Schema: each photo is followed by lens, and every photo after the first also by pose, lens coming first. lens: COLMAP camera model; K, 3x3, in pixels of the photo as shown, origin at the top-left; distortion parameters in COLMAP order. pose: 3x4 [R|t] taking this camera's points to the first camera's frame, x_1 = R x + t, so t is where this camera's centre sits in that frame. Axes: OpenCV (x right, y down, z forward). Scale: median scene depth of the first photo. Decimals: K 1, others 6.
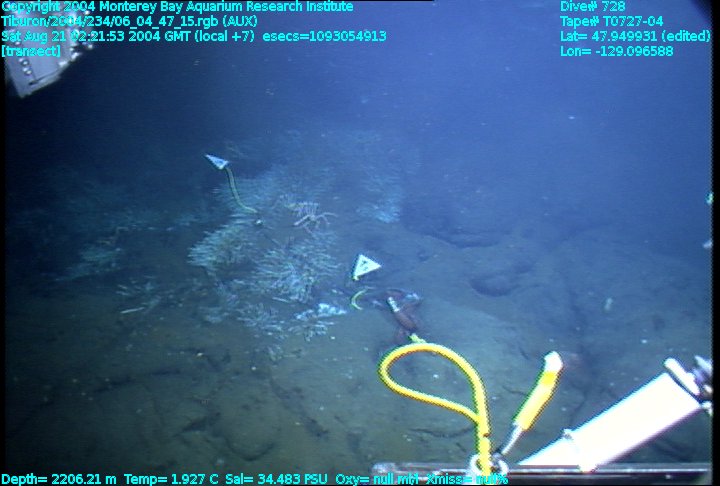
lens RADIAL K [[449.1, 0, 366.4], [0, 449.1, 240.8], [0, 0, 1]] dist [-0.001938, 0.001922]
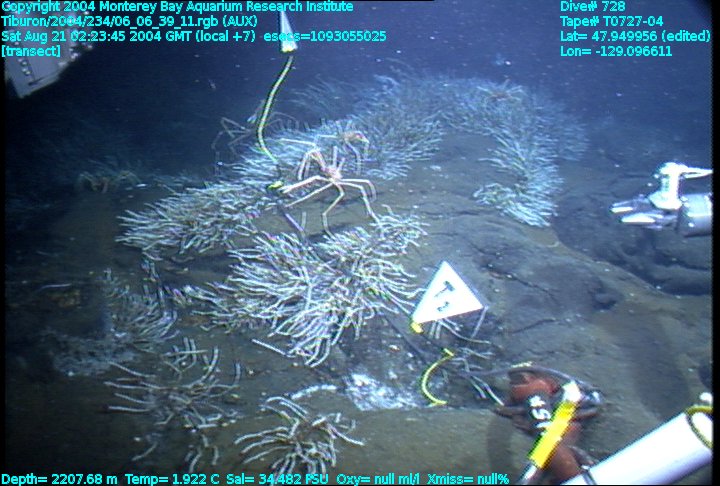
lens RADIAL K [[457.5, 0, 353.2], [0, 457.5, 255.7], [0, 0, 1]] dist [-0.207237, 0.075618]
pose [[0.956211, 0.132846, -0.260793, -0.010936], [-0.140587, 0.990005, -0.011168, 0.032928], [0.256702, 0.047343, 0.965330, 0.536240]]
